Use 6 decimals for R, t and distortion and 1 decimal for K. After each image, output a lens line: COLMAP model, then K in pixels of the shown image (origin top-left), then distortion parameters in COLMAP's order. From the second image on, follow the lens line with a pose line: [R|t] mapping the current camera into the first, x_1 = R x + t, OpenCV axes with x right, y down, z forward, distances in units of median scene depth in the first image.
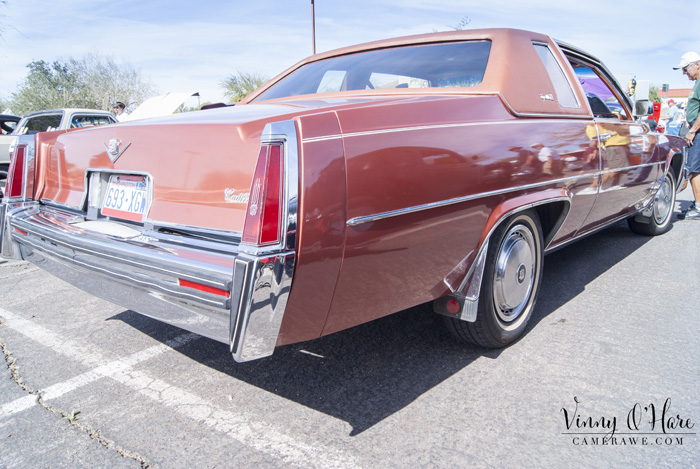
lens RADIAL K [[501.0, 0, 347.8], [0, 501.0, 225.3], [0, 0, 1]] dist [-0.065050, 0.002311]
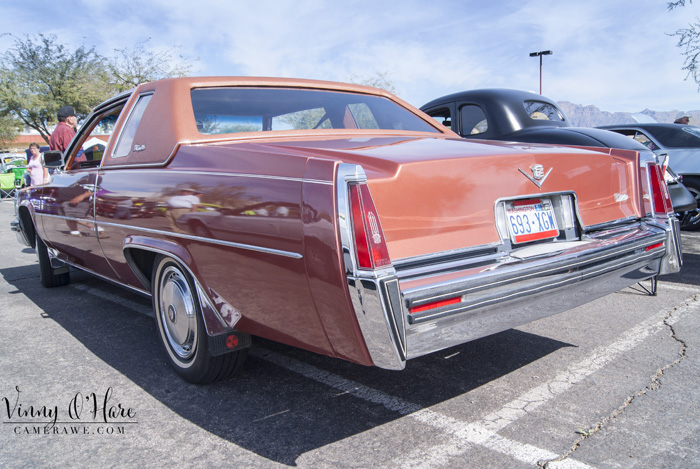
lens RADIAL K [[552.8, 0, 350.0], [0, 552.8, 234.5], [0, 0, 1]] dist [-0.076625, 0.001615]
pose [[0.257769, -0.118245, 0.958944, -1.547442], [0.220192, 0.973556, 0.060858, -0.169660], [-0.940782, 0.195465, 0.276990, 0.956868]]
